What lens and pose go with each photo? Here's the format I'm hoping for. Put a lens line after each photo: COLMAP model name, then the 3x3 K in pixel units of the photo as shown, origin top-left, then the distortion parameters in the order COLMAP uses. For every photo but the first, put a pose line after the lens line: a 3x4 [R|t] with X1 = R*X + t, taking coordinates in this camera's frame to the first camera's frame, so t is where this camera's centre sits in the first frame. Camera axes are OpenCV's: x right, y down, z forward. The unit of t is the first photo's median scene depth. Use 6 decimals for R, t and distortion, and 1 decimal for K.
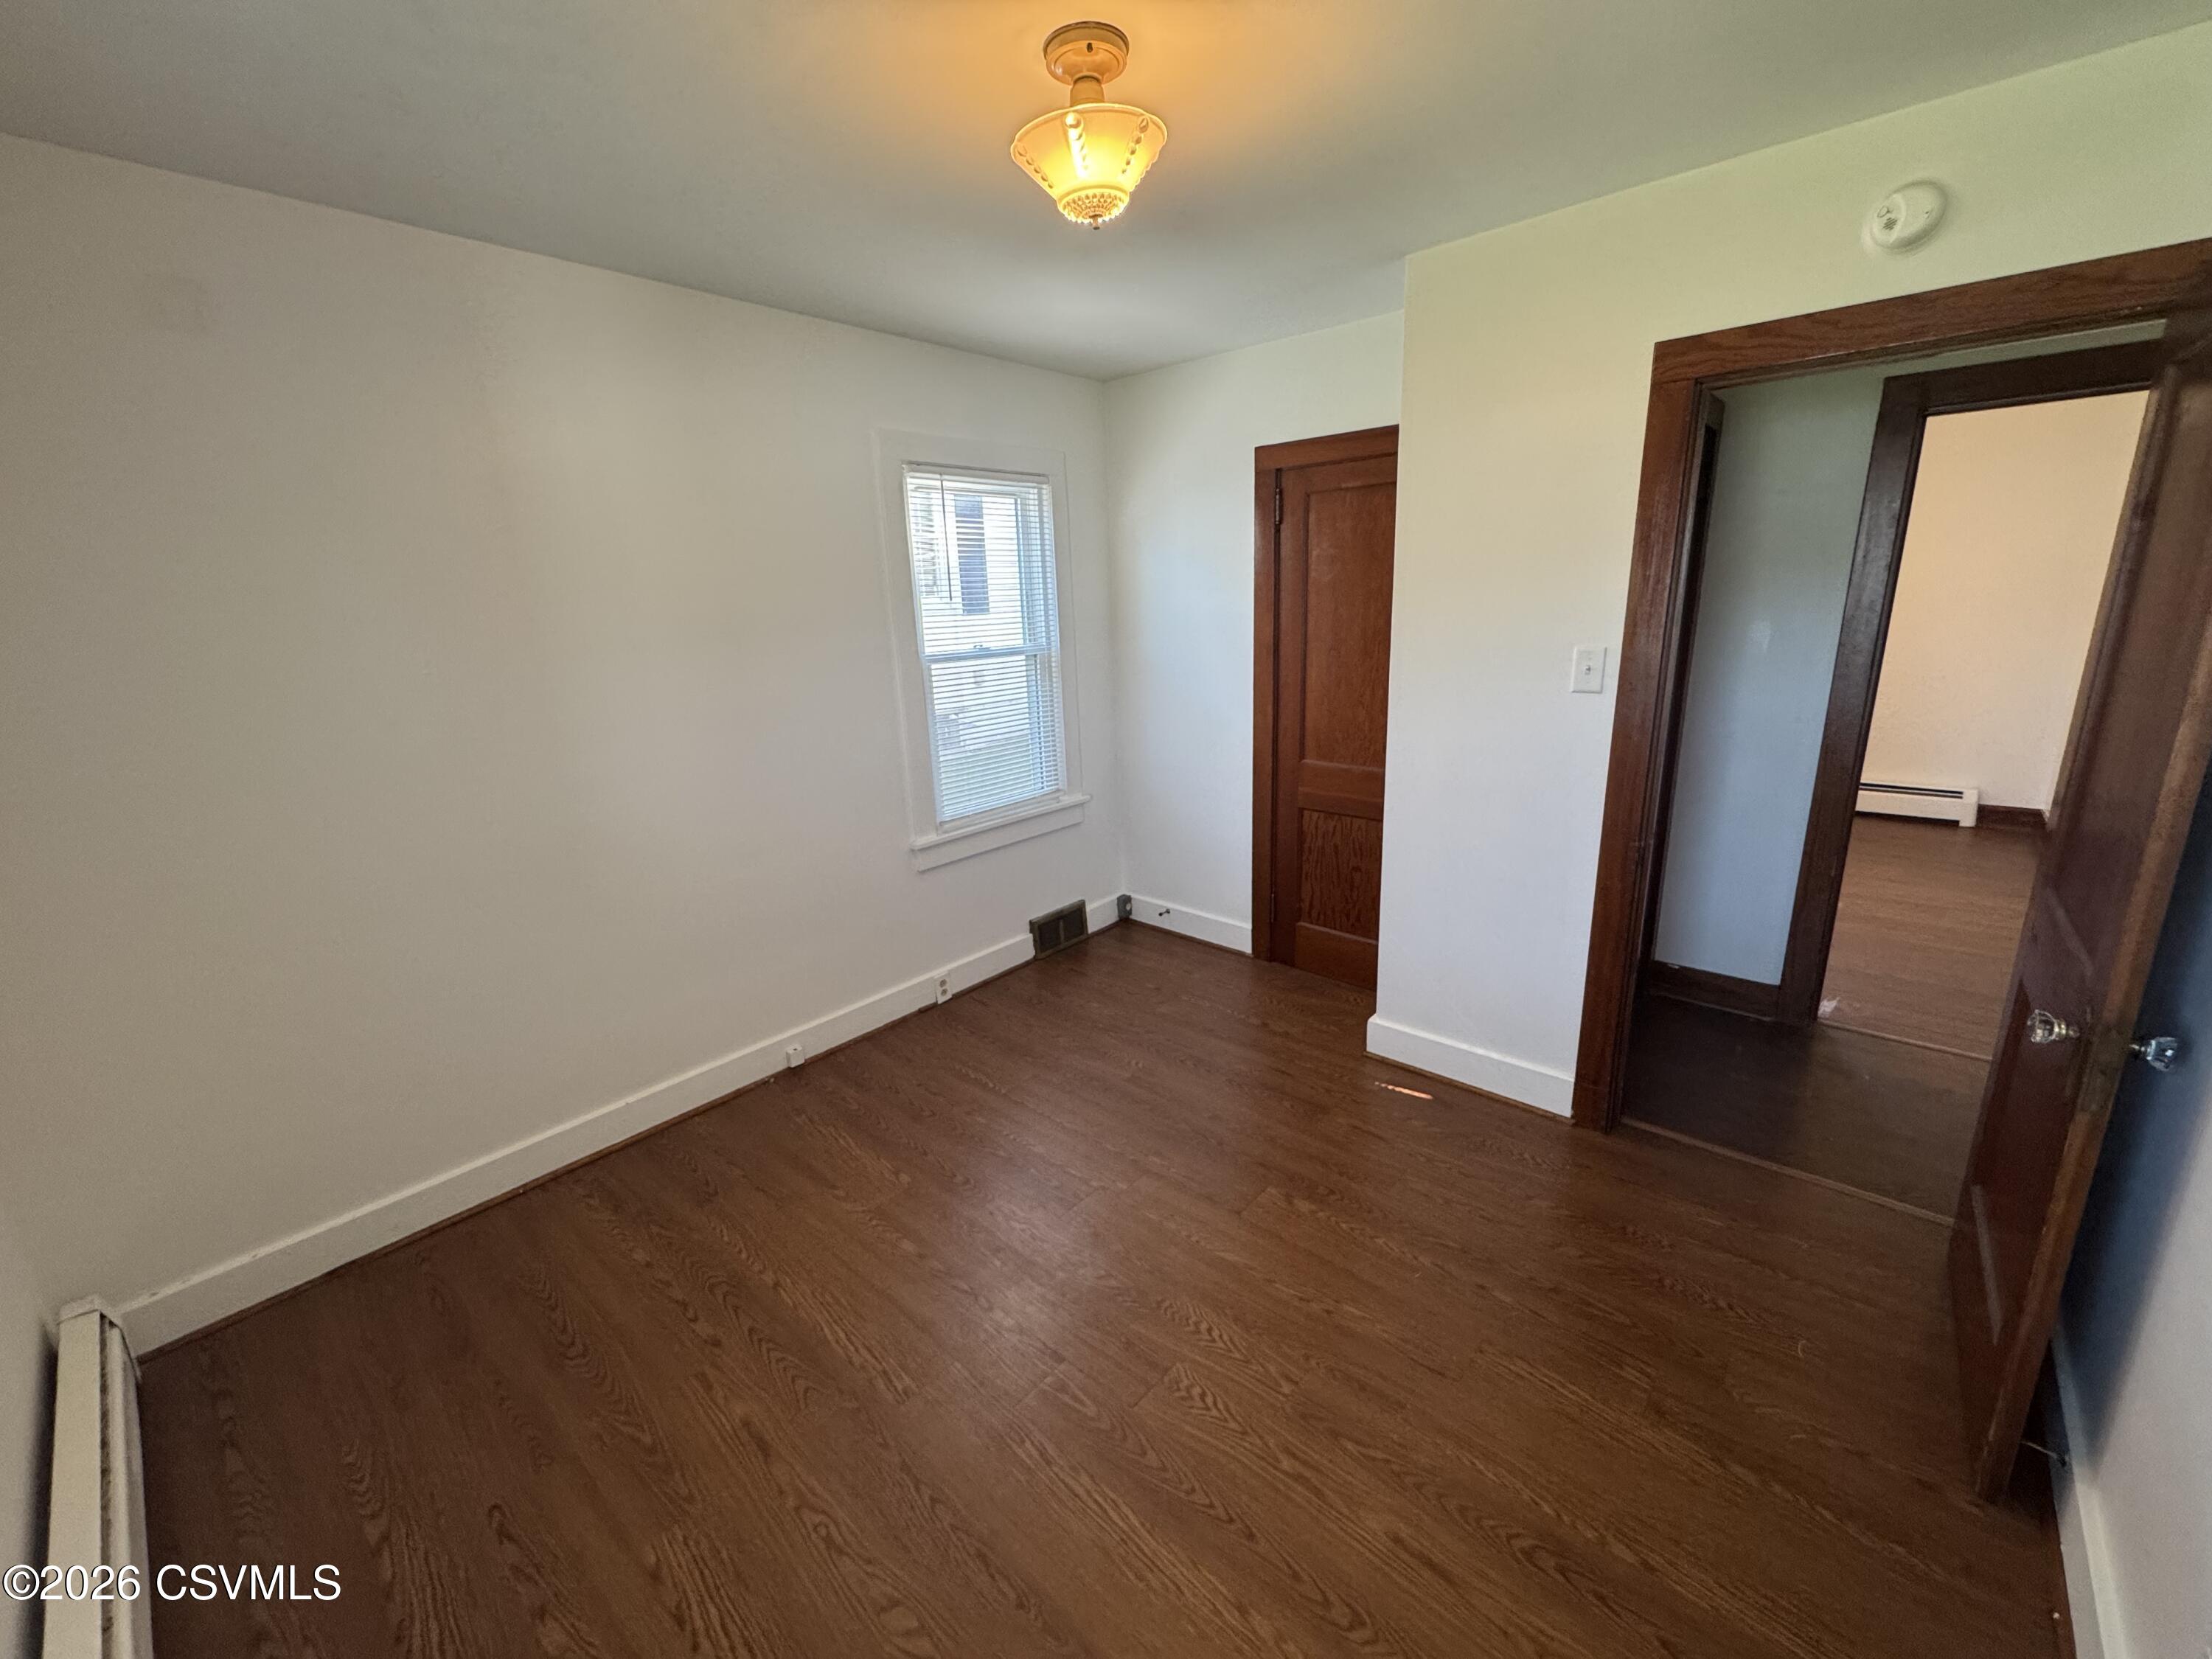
lens RADIAL K [[878.2, 0, 1103.0], [0, 878.2, 830.2], [0, 0, 1]] dist [-0.002032, -0.000326]
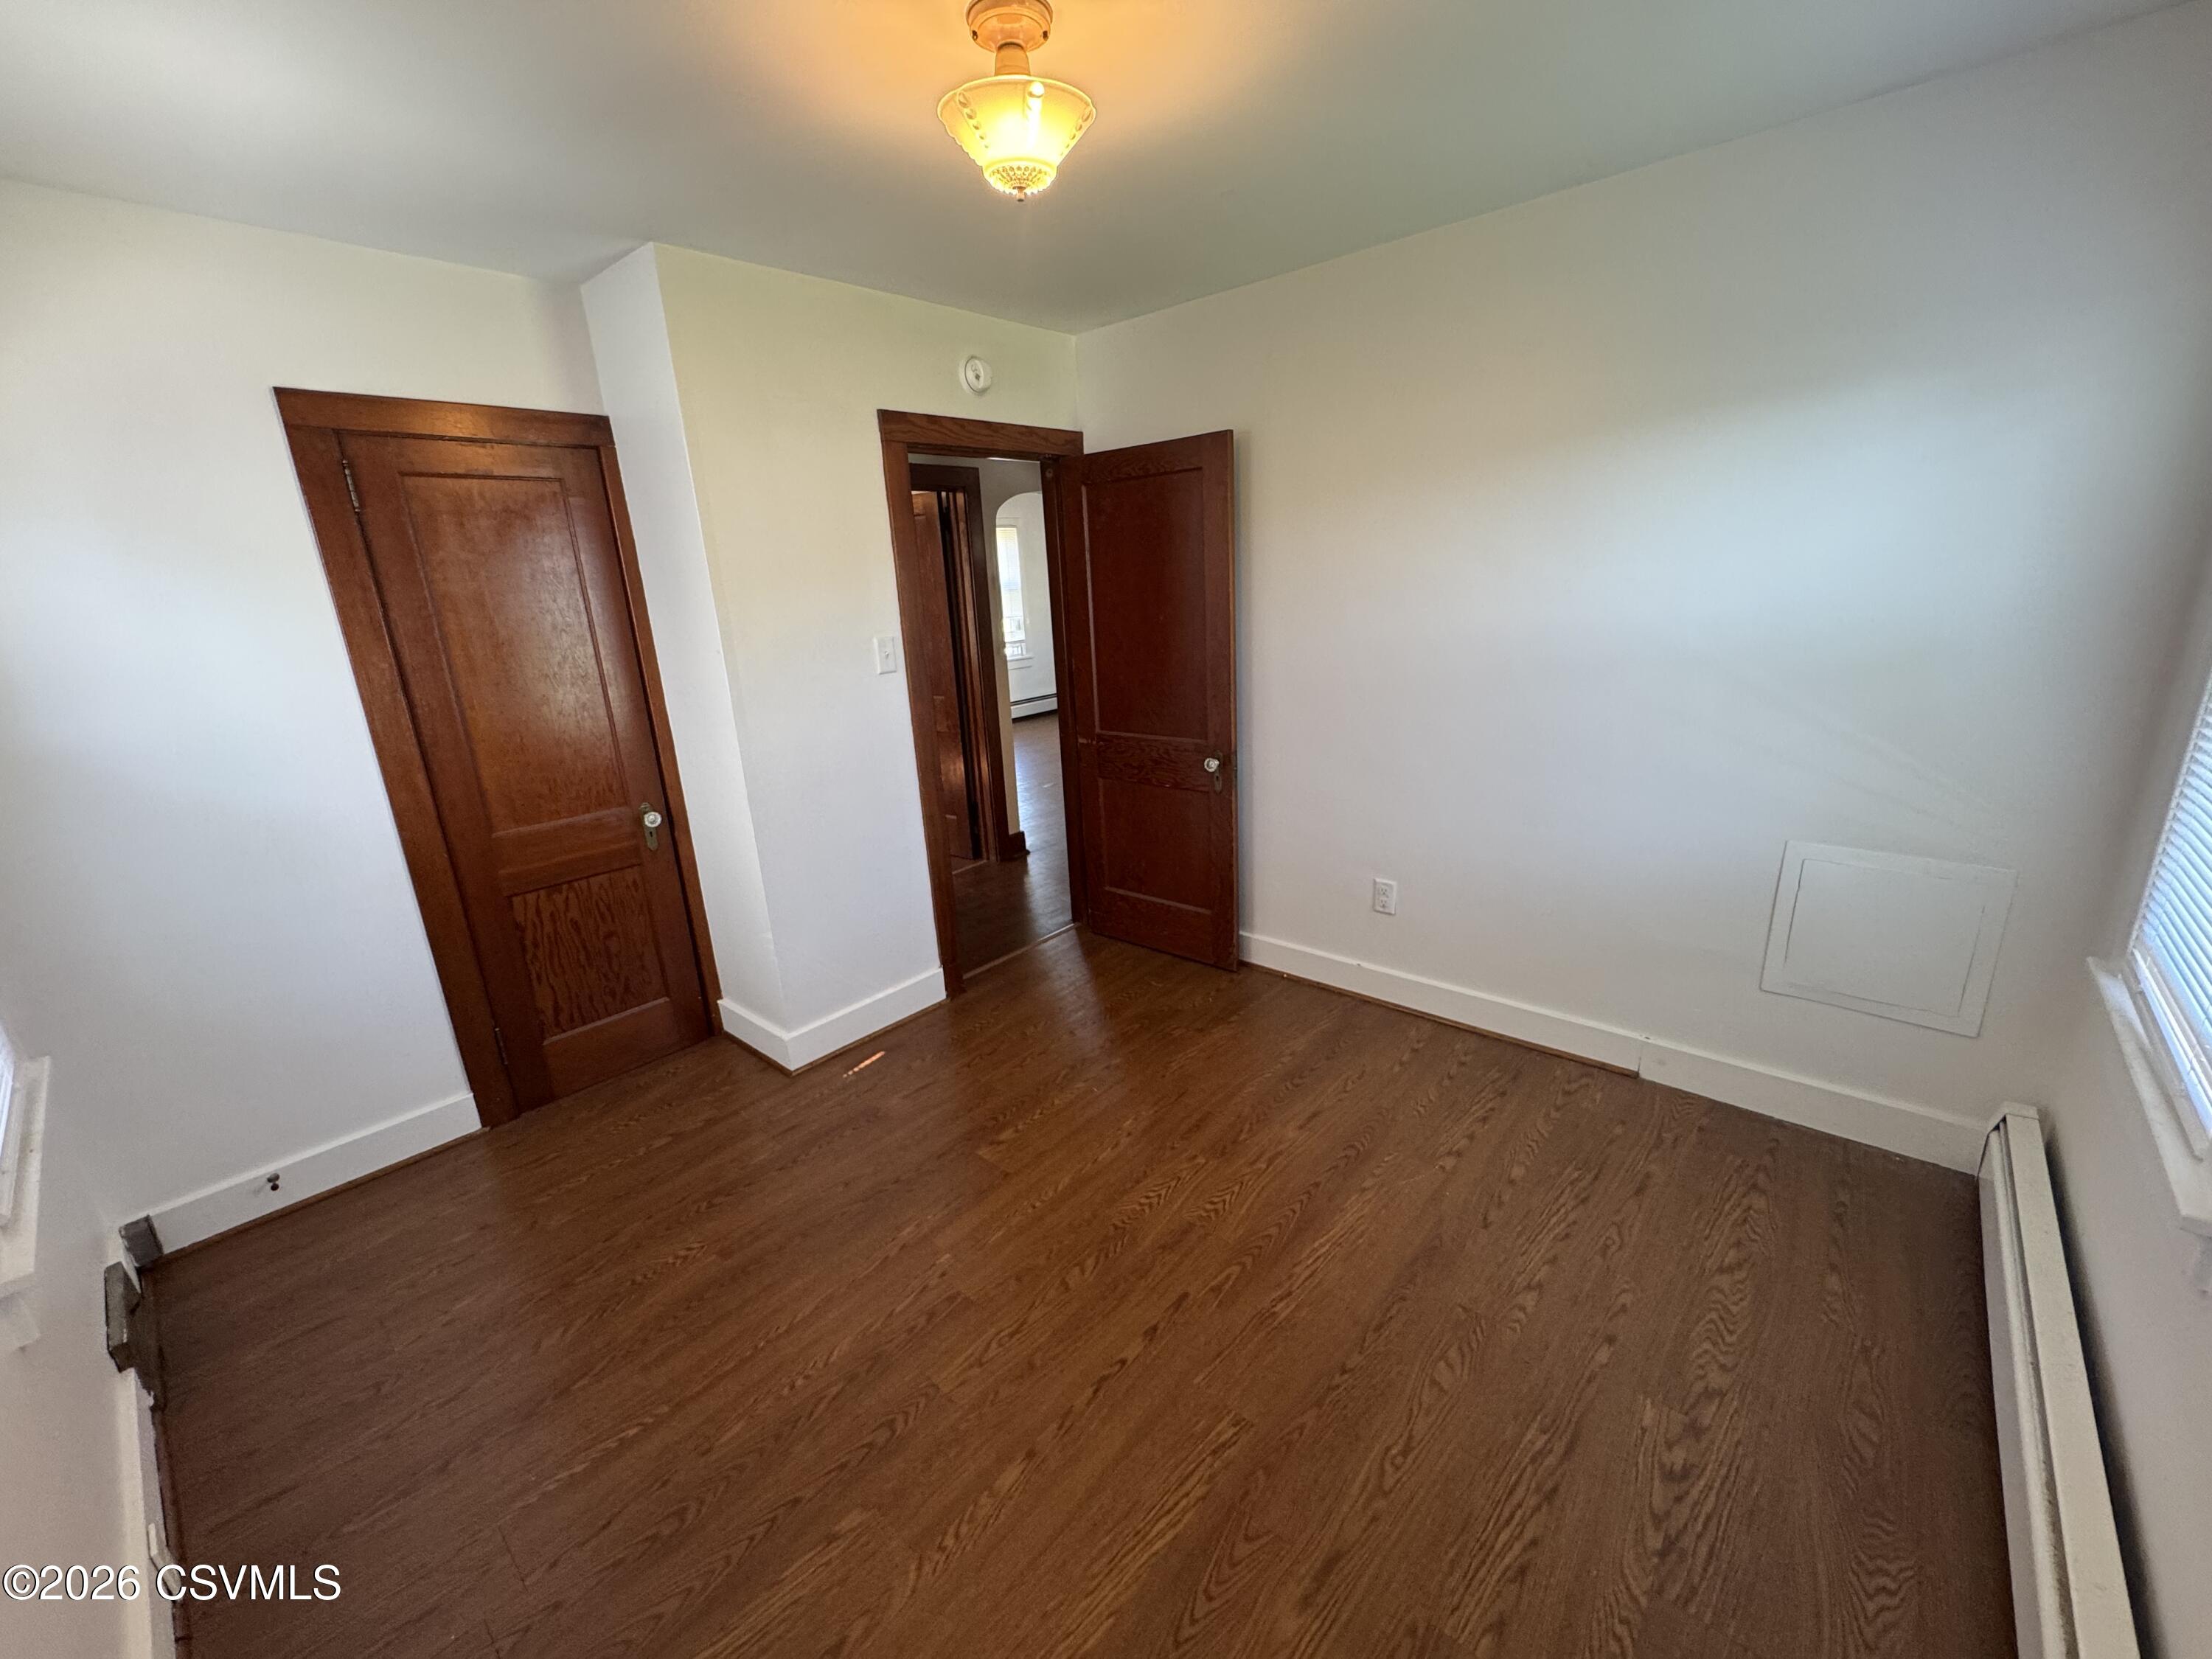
lens RADIAL K [[878.0, 0, 1099.9], [0, 878.0, 831.9], [0, 0, 1]] dist [-0.003182, 0.000654]
pose [[0.001923, -0.244573, 0.969629, -0.826085], [0.305532, 0.923408, 0.232308, -0.162963], [-0.952180, 0.295806, 0.076500, 0.754839]]
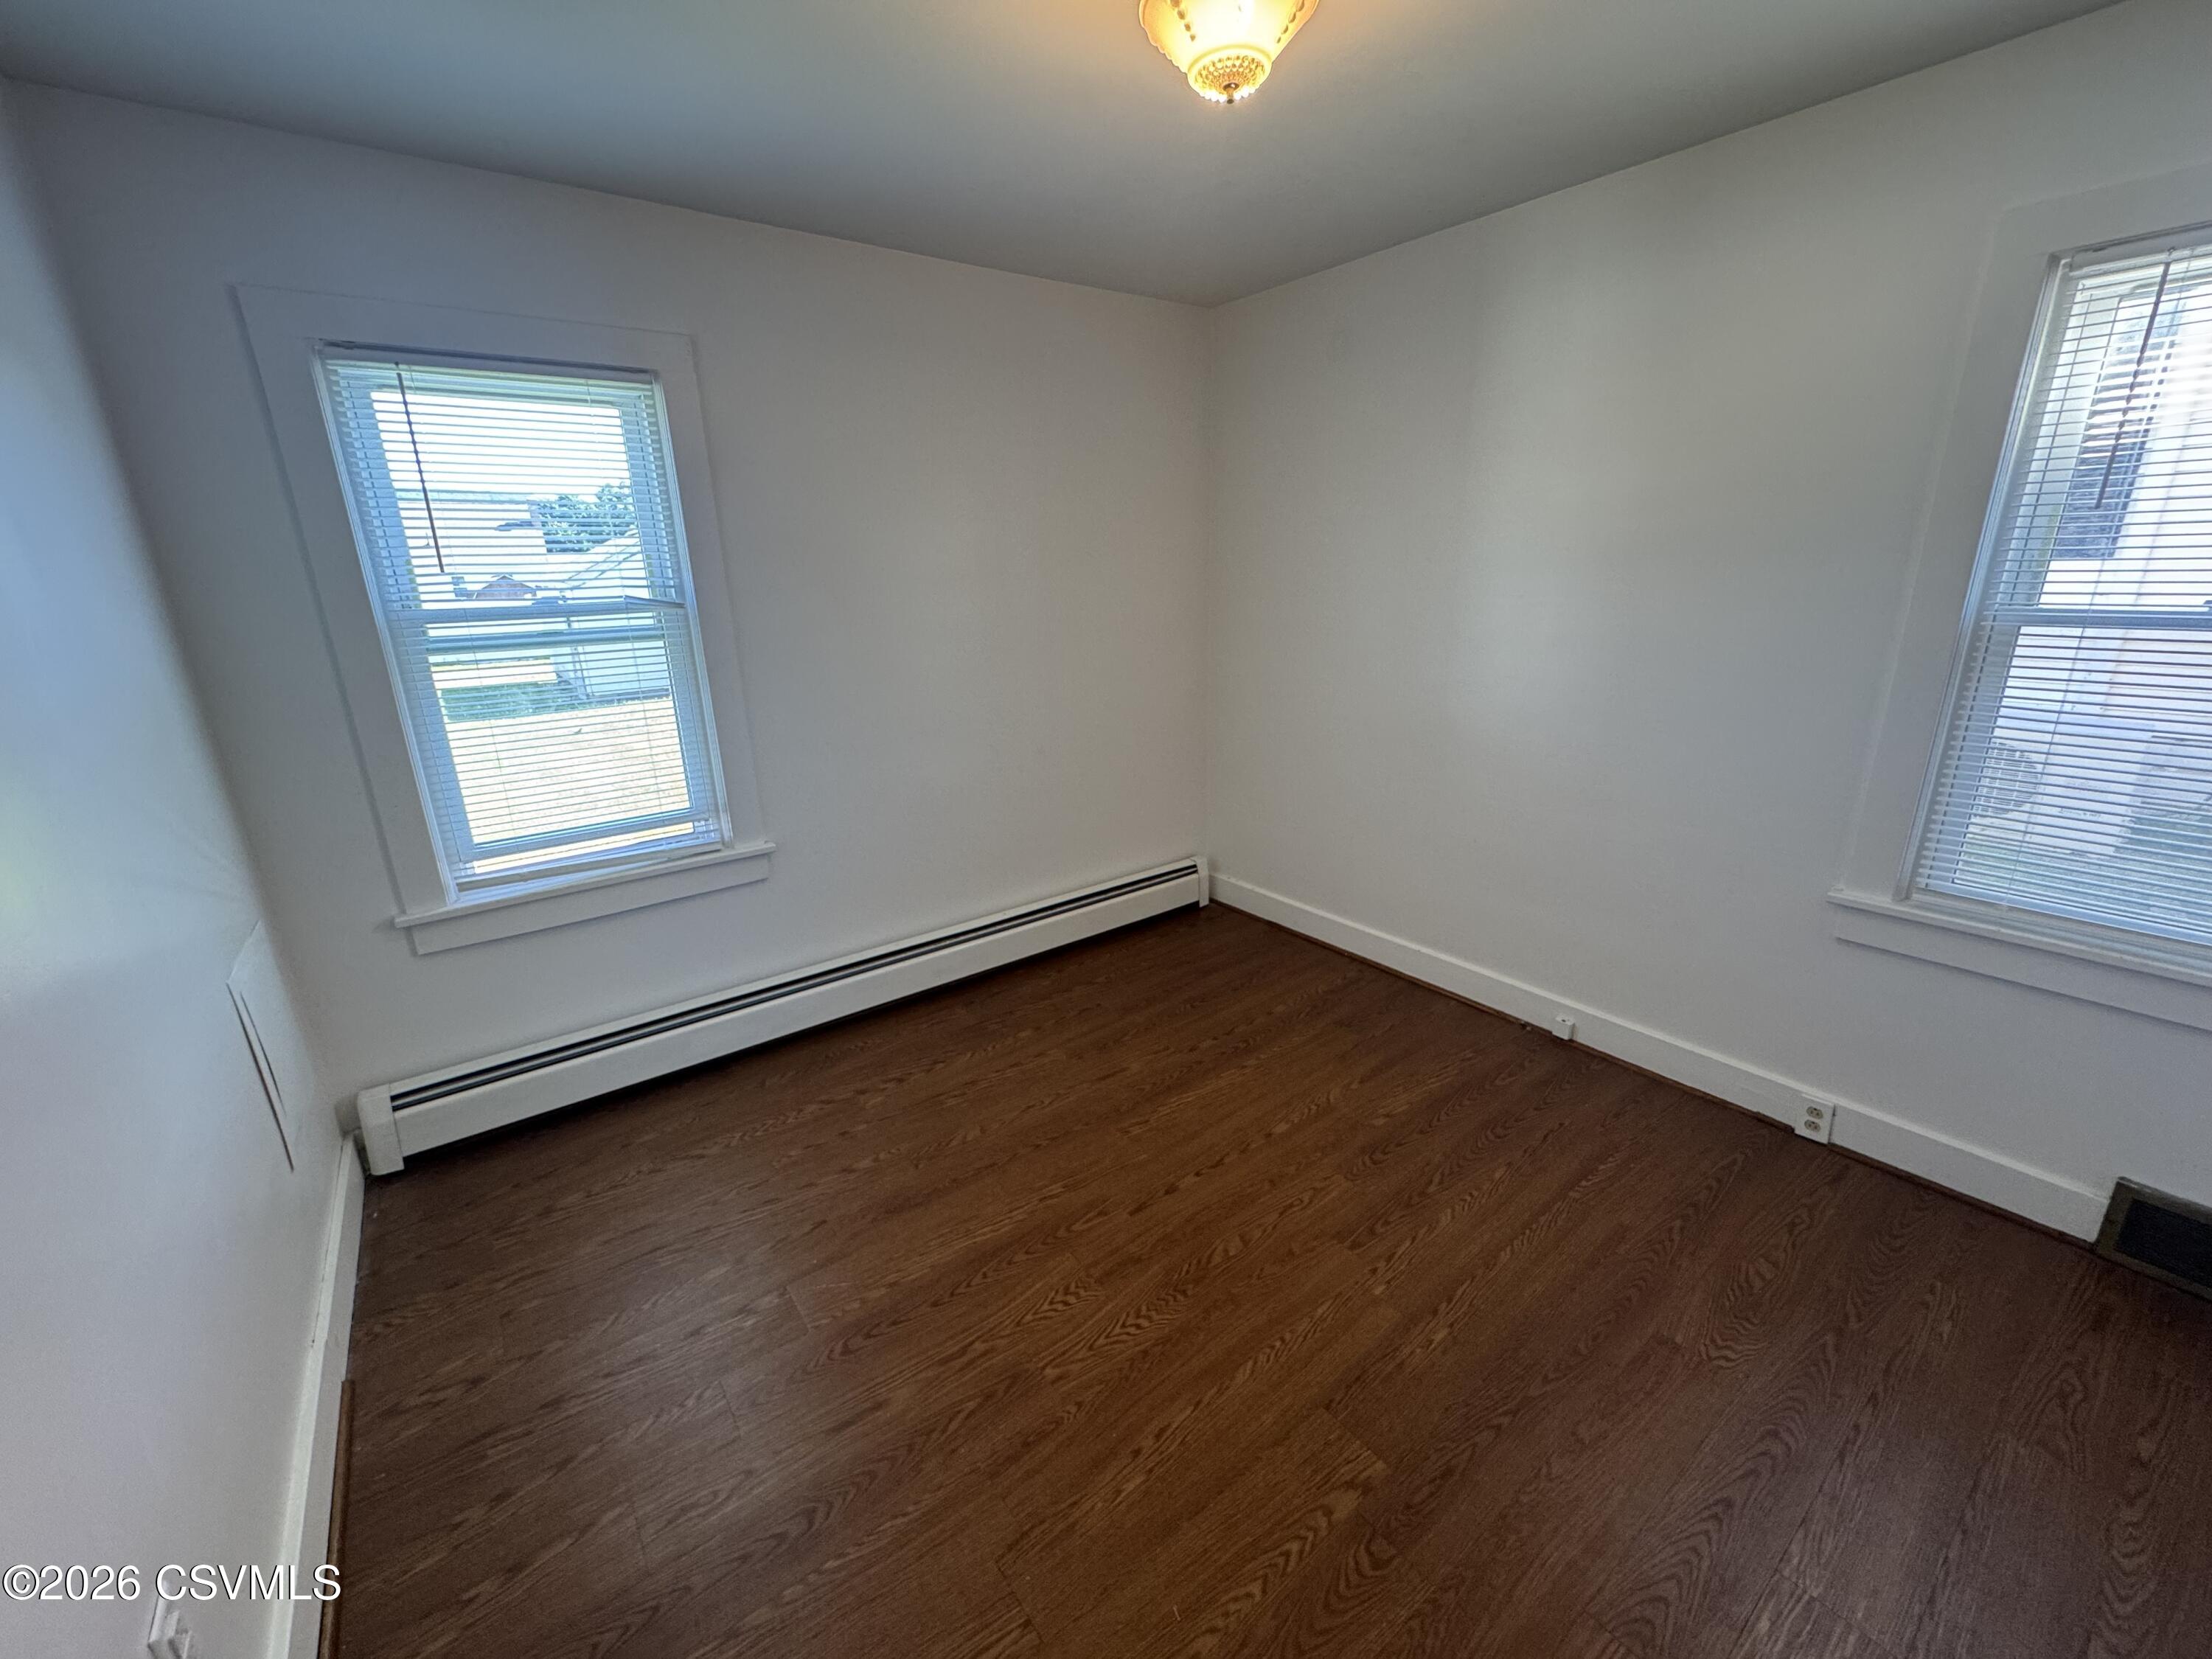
lens RADIAL K [[878.2, 0, 1103.0], [0, 878.2, 830.2], [0, 0, 1]] dist [-0.002032, -0.000326]
pose [[-0.193594, 0.327346, -0.924860, 0.758633], [-0.218119, 0.904740, 0.365882, -0.231953], [0.956528, 0.272562, -0.103752, 0.837208]]
